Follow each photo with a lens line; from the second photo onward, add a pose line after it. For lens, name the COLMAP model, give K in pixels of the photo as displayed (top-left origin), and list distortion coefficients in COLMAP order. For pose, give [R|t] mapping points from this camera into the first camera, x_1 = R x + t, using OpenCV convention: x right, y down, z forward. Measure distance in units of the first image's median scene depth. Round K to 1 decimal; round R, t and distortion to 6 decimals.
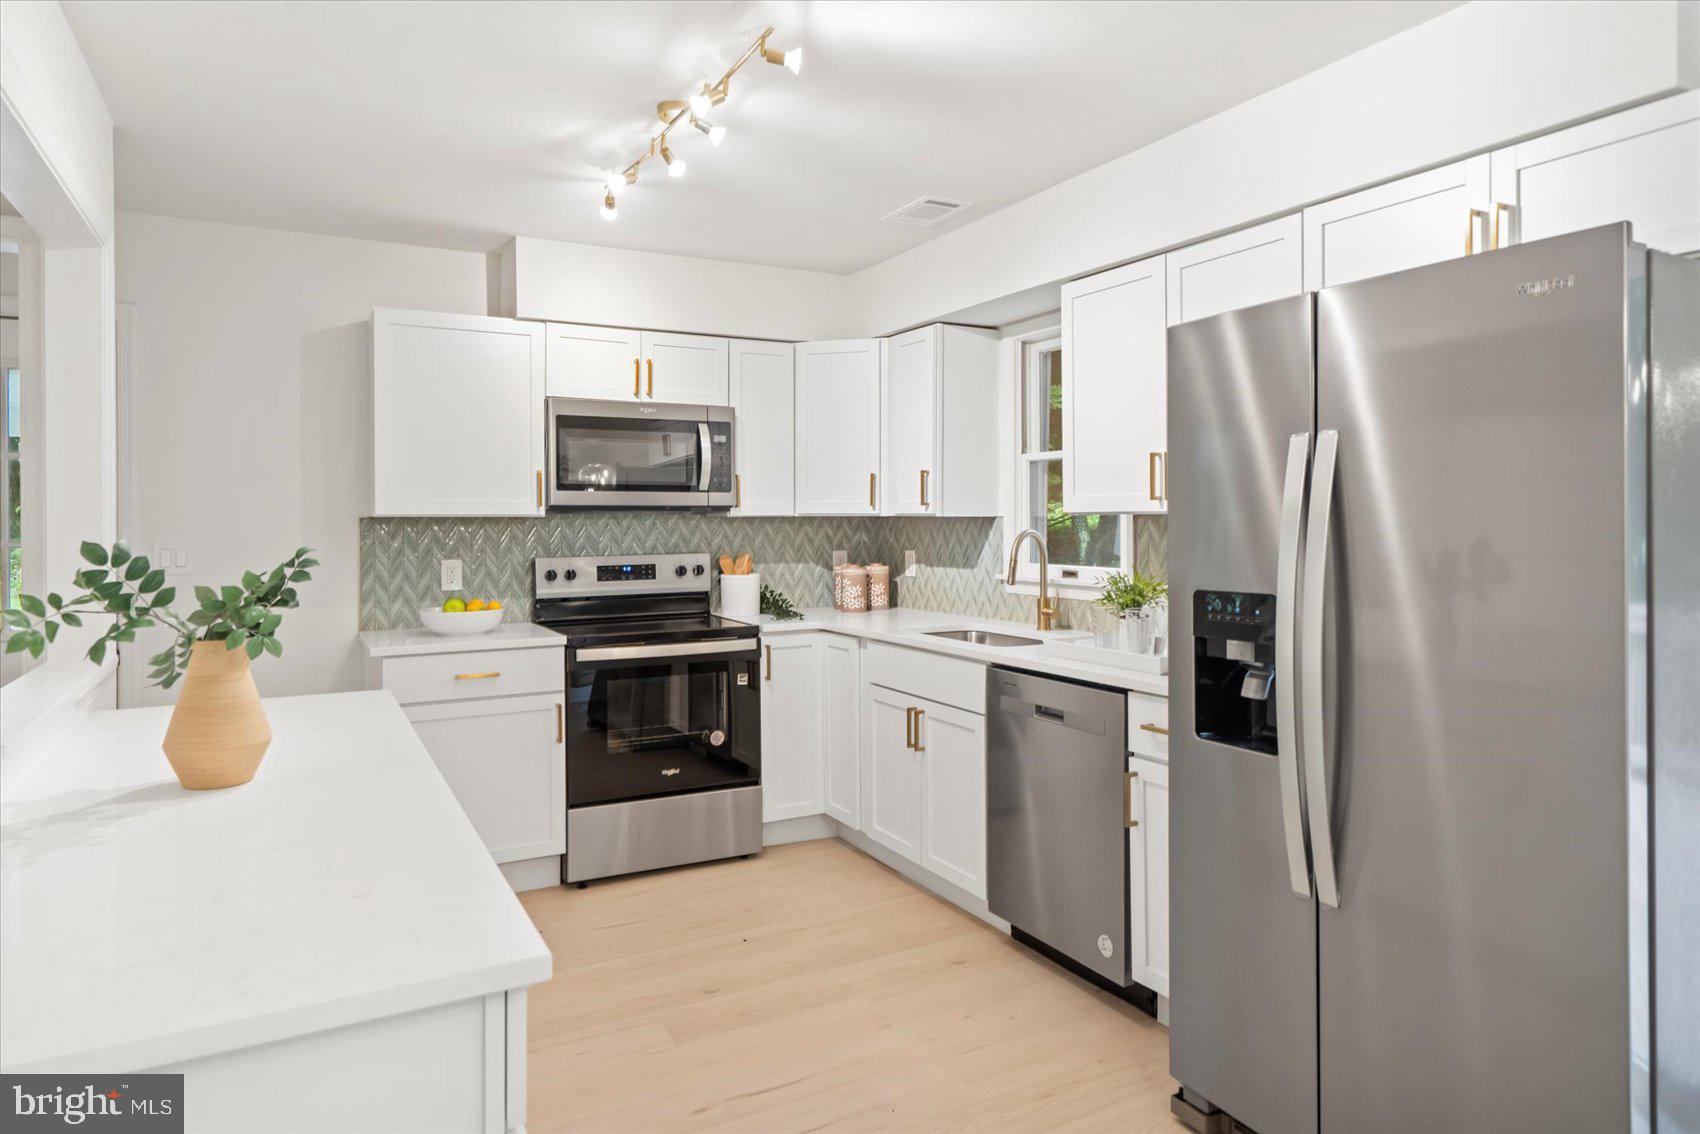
lens RADIAL K [[1034.8, 0, 859.0], [0, 1034.8, 524.4], [0, 0, 1]] dist [-0.004054, -0.001658]
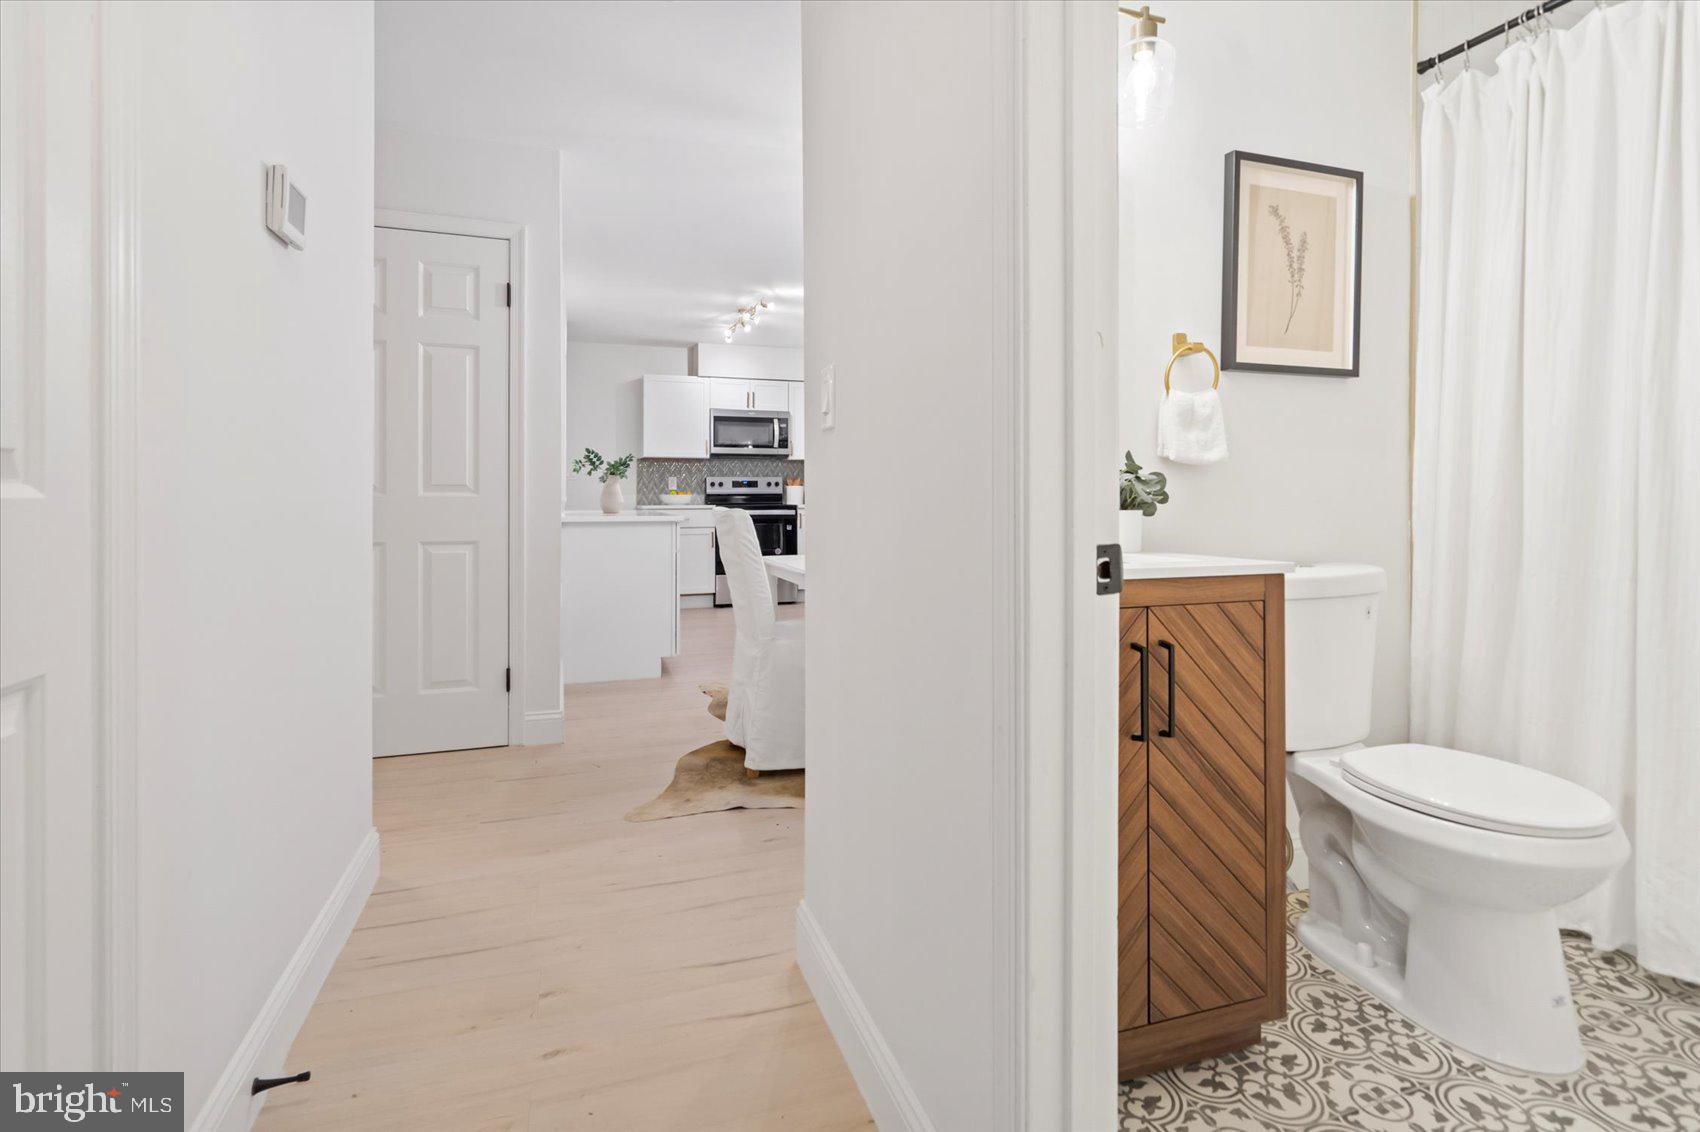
lens RADIAL K [[815.4, 0, 845.0], [0, 815.4, 496.9], [0, 0, 1]] dist [-0.003995, -0.000413]
pose [[0.984586, 0.005476, -0.174813, 0.330557], [-0.006036, 0.999978, -0.002675, 0.083213], [0.174795, 0.003689, 0.984598, -0.791819]]
